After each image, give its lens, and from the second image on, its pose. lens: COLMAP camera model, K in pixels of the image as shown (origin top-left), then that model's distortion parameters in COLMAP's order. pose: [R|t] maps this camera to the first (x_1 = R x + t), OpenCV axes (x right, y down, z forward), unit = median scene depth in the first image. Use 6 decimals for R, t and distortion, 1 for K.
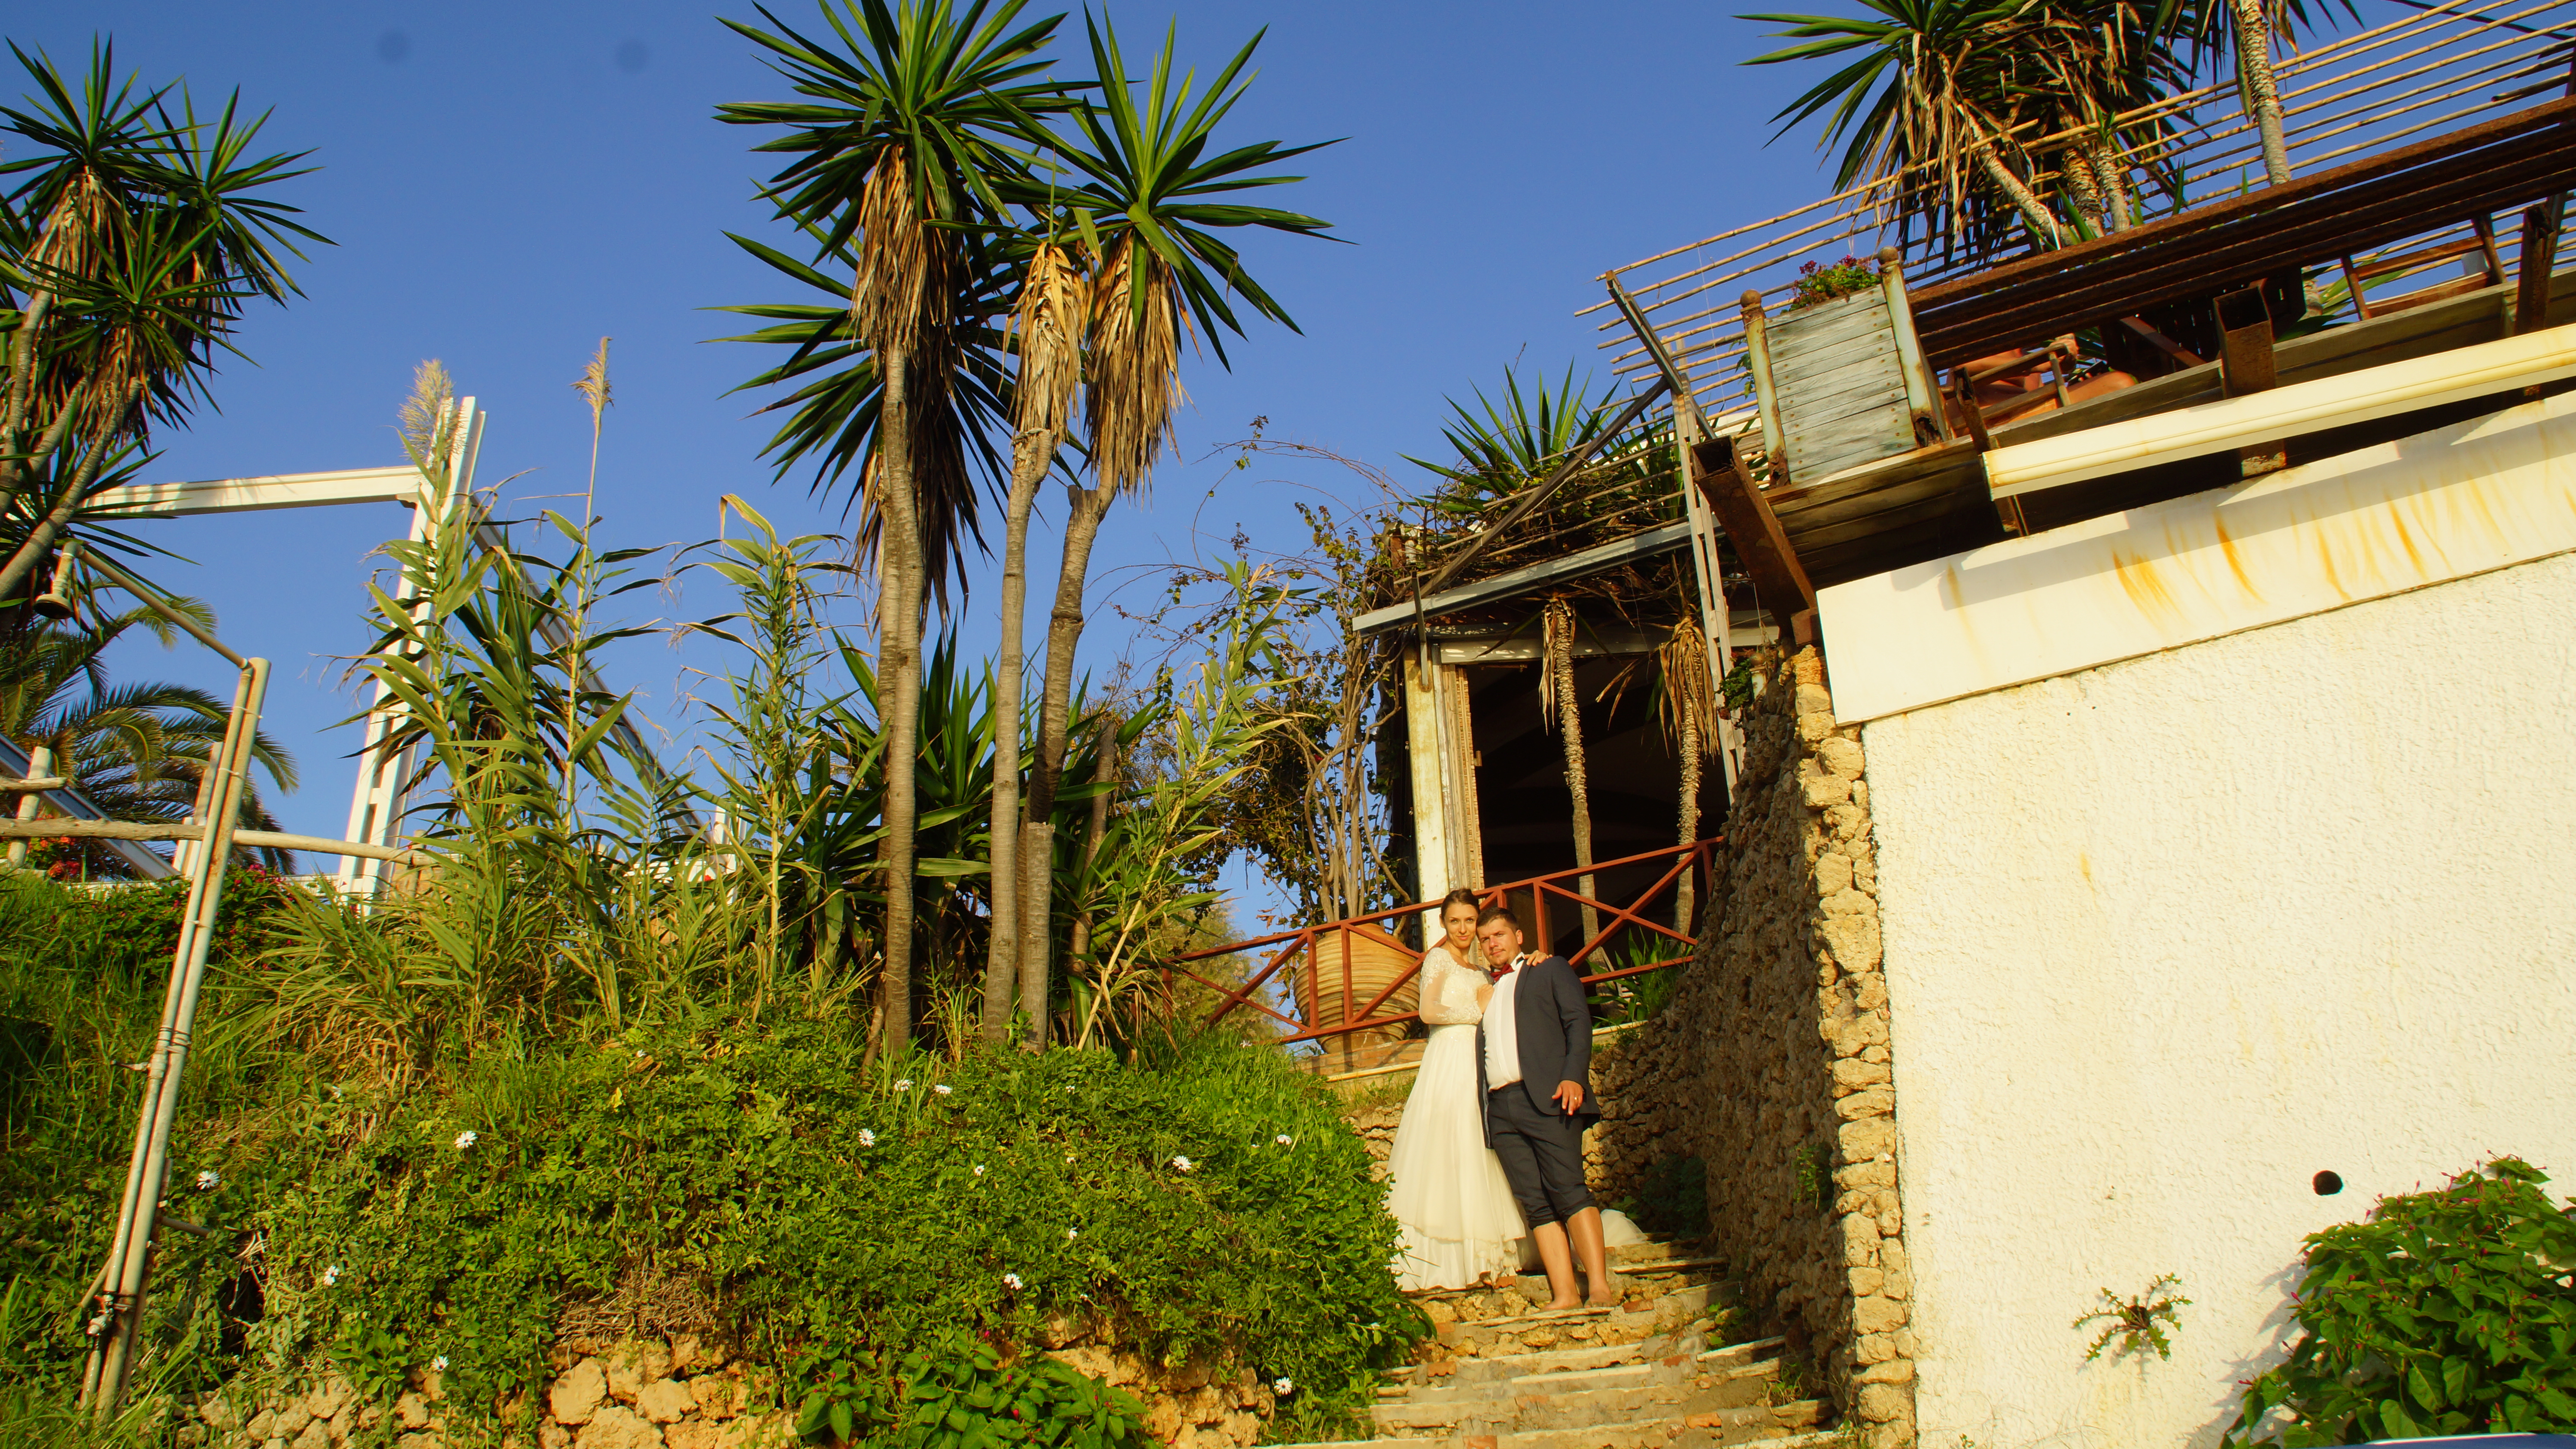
lens RADIAL K [[1984.8, 0, 1294.0], [0, 1984.8, 729.7], [0, 0, 1]] dist [-0.169016, 0.105019]
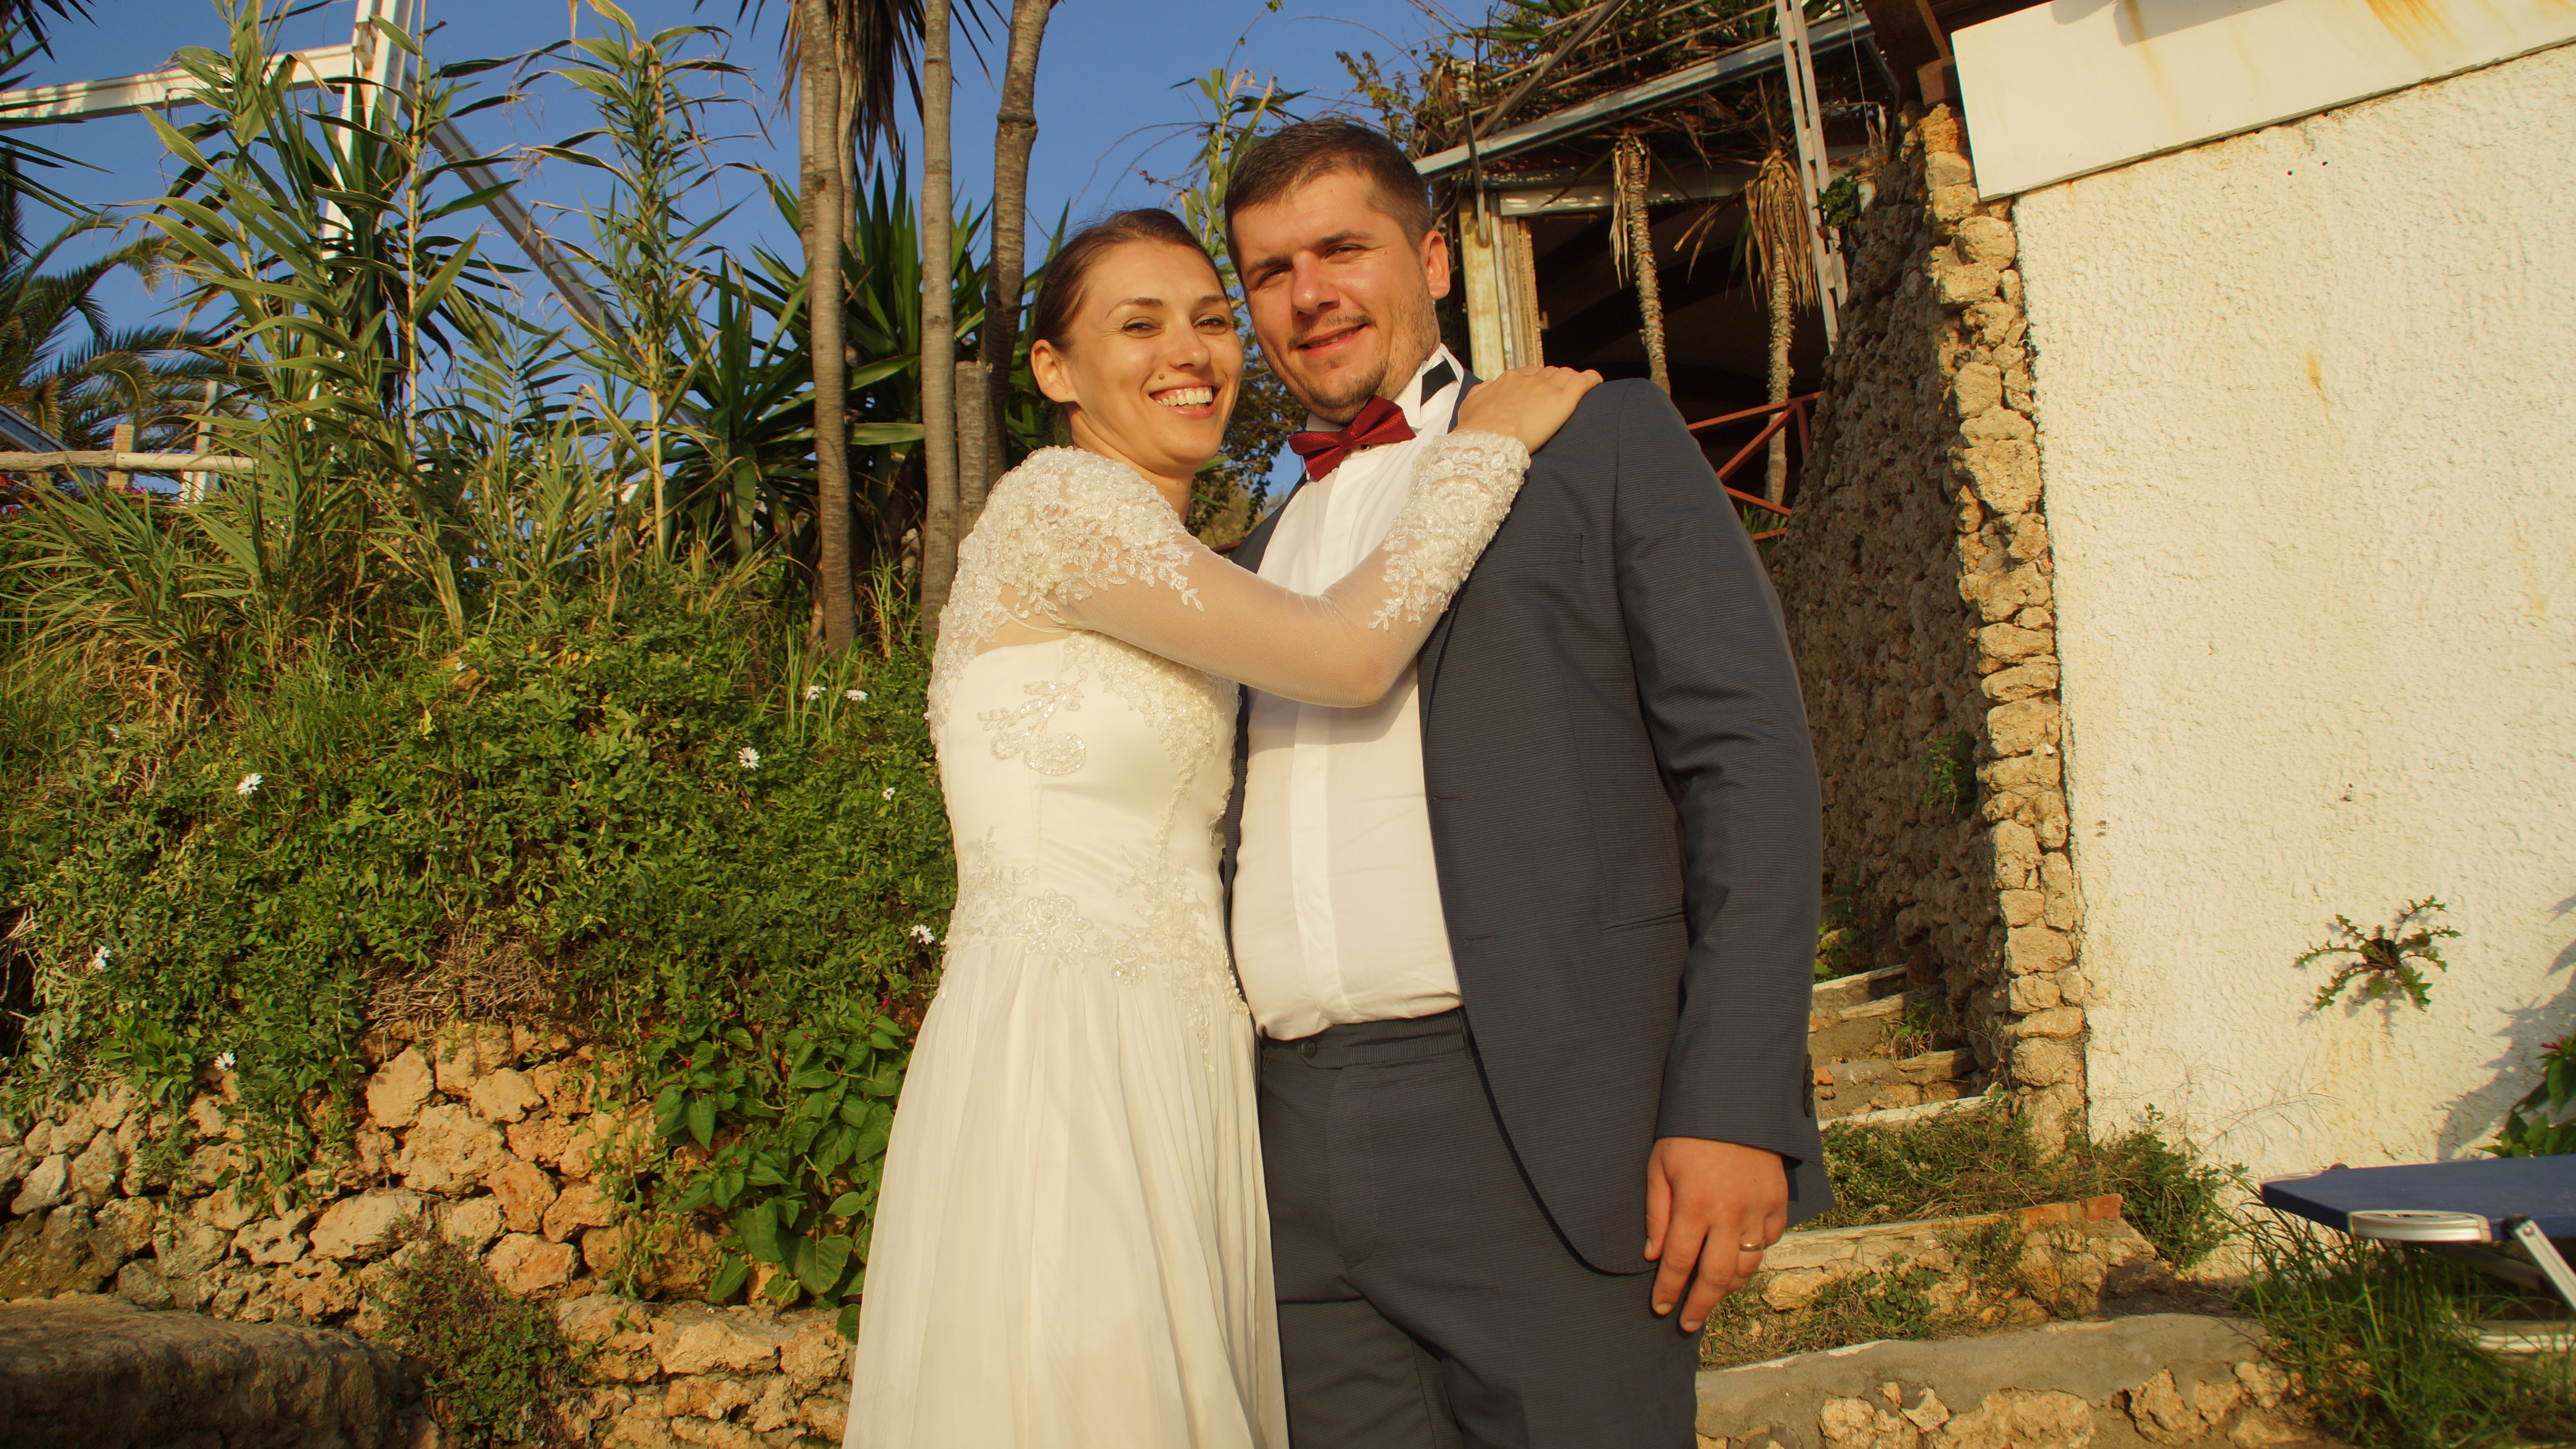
lens RADIAL K [[1984.8, 0, 1292.1], [0, 1984.8, 727.9], [0, 0, 1]] dist [-0.169016, 0.105019]
pose [[0.998503, -0.029463, -0.046090, 0.036637], [0.037882, 0.980261, 0.194047, 0.047241], [0.039463, -0.195502, 0.979909, 0.216754]]
